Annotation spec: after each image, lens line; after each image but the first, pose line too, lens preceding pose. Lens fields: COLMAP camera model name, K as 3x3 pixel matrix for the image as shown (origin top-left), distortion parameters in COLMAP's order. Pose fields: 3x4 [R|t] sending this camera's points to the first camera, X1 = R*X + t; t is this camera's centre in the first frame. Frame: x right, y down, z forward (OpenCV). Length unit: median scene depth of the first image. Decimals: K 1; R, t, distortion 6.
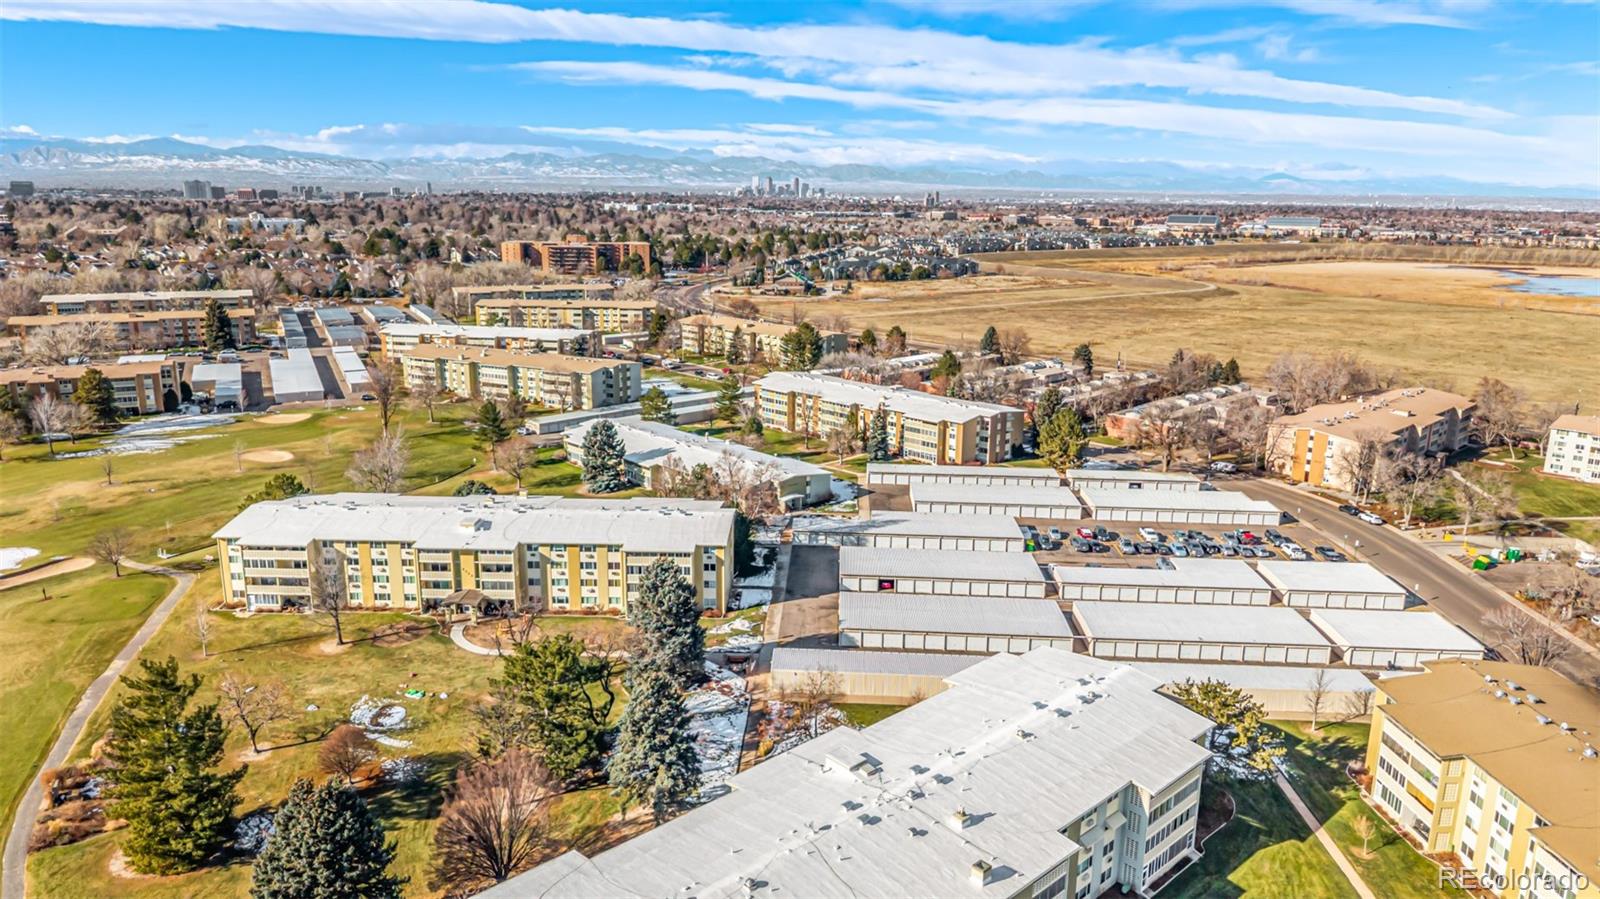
lens RADIAL K [[1066.6, 0, 804.9], [0, 1066.6, 446.5], [0, 0, 1]] dist [0.056541, -0.082501]
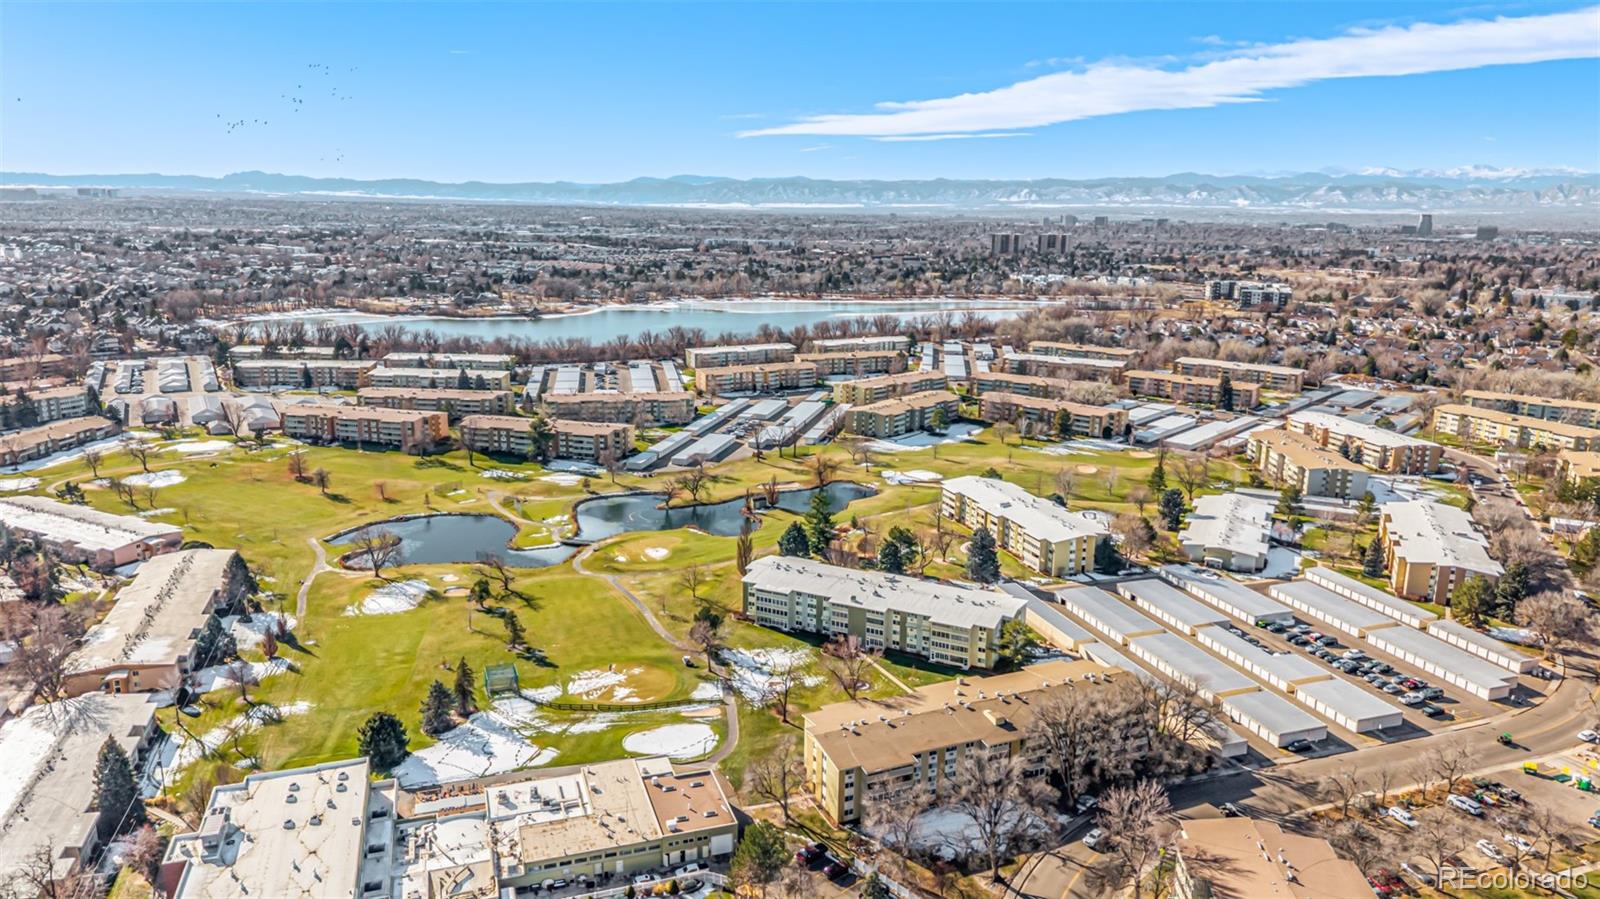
lens RADIAL K [[1066.6, 0, 804.9], [0, 1066.6, 446.5], [0, 0, 1]] dist [0.056541, -0.082501]
pose [[0.354078, 0.197316, -0.914164, 0.814704], [-0.224892, 0.966771, 0.121564, -0.115846], [0.907773, 0.162544, 0.386687, -0.135388]]
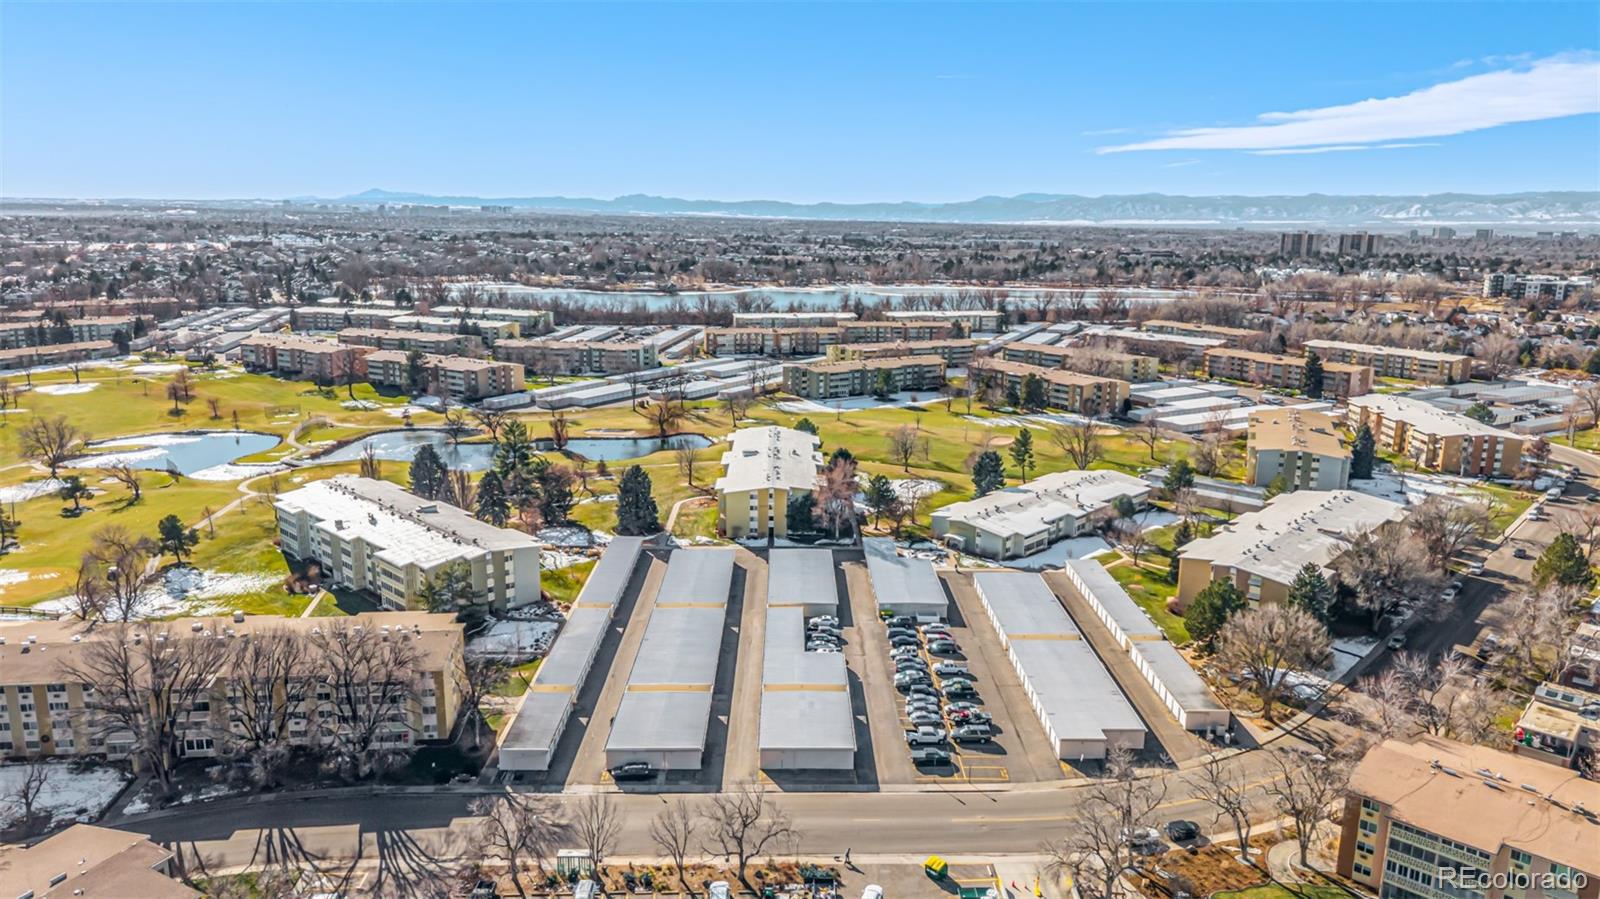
lens RADIAL K [[1066.6, 0, 804.9], [0, 1066.6, 446.5], [0, 0, 1]] dist [0.056541, -0.082501]
pose [[0.048876, 0.194537, -0.979677, 0.741251], [-0.243374, 0.953605, 0.177218, -0.142139], [0.968700, 0.229766, 0.093954, 0.480929]]
